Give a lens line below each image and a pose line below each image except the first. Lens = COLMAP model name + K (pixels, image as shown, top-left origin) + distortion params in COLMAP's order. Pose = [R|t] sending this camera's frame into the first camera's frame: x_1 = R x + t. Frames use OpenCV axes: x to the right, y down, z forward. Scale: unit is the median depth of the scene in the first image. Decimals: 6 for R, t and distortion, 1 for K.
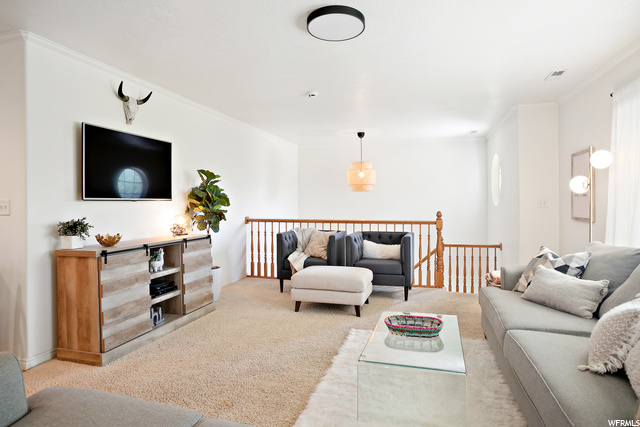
lens RADIAL K [[365.5, 0, 318.2], [0, 365.5, 204.6], [0, 0, 1]] dist [-0.063097, 0.047872]
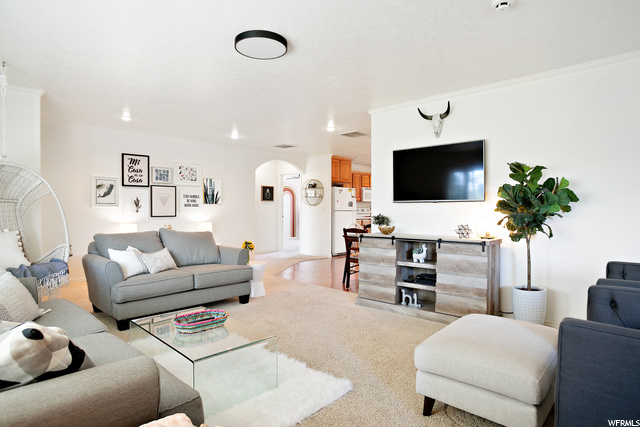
lens RADIAL K [[365.5, 0, 318.2], [0, 365.5, 204.6], [0, 0, 1]] dist [-0.063097, 0.047872]
pose [[-0.442475, -0.011072, -0.896712, 0.926006], [-0.002874, 0.999936, -0.010928, 0.011914], [0.896776, -0.002259, -0.442479, 1.503623]]
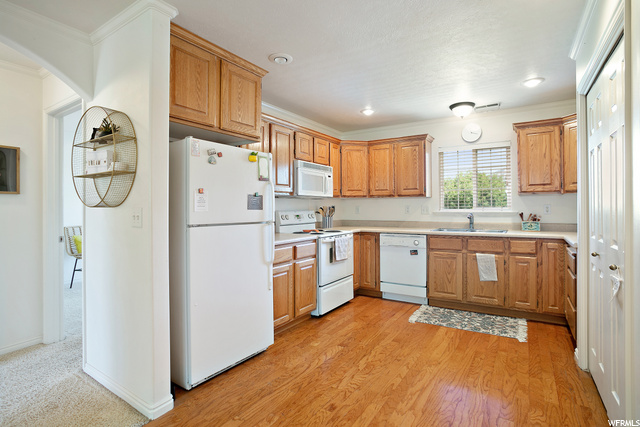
lens RADIAL K [[315.4, 0, 322.5], [0, 315.4, 210.9], [0, 0, 1]] dist [-0.050149, 0.039316]
pose [[-0.285156, 0.014419, -0.958373, -1.381490], [-0.002098, 0.999875, 0.015668, -0.018080], [0.958479, 0.006479, -0.285090, 0.739804]]
